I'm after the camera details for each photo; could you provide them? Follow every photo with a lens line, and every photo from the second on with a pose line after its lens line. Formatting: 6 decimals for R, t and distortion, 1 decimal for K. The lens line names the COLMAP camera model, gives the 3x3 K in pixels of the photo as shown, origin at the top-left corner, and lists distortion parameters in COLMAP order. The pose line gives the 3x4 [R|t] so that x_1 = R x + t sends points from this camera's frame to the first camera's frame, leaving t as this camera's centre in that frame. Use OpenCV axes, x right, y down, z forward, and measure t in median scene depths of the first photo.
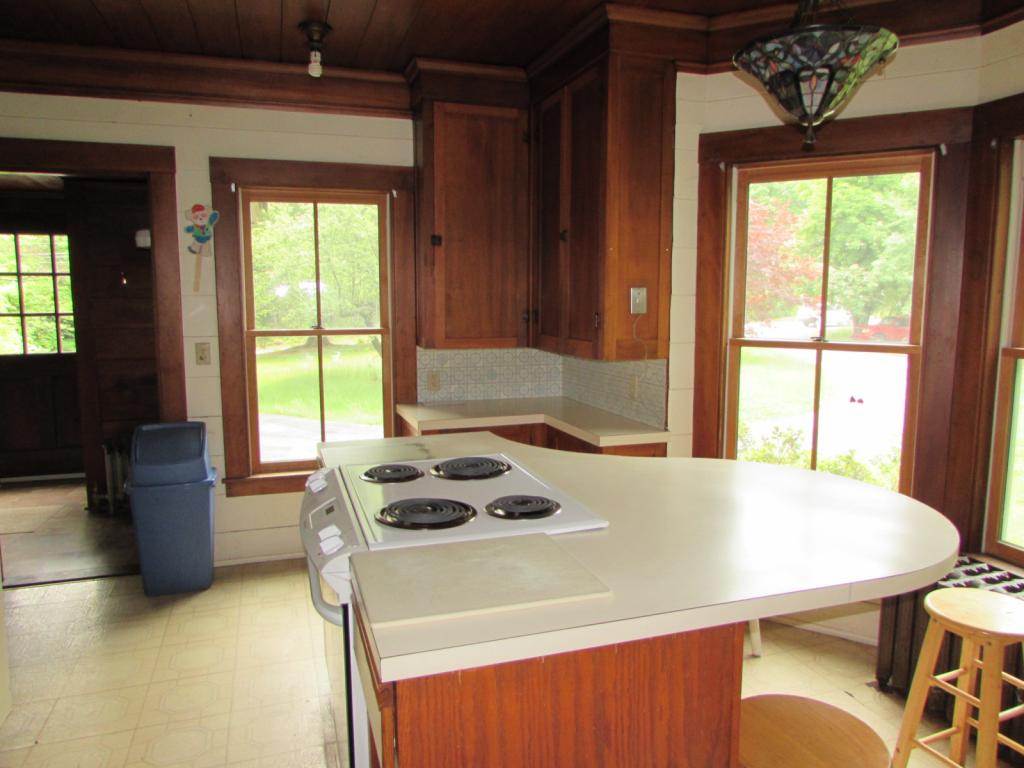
lens RADIAL K [[721.4, 0, 517.6], [0, 721.4, 381.3], [0, 0, 1]] dist [-0.028505, 0.007429]
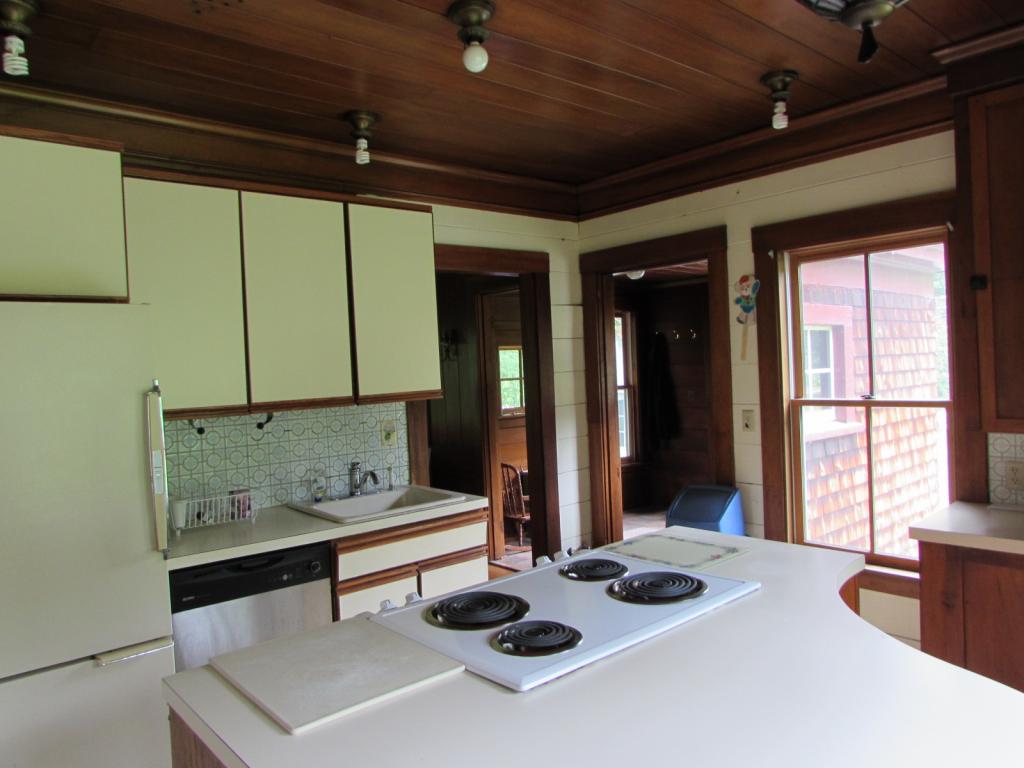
lens RADIAL K [[721.4, 0, 517.6], [0, 721.4, 381.3], [0, 0, 1]] dist [-0.028505, 0.007429]
pose [[0.393987, 0.004044, -0.919107, 0.374690], [-0.070057, 0.997213, -0.025643, -0.046187], [0.916442, 0.074493, 0.393172, 0.304705]]
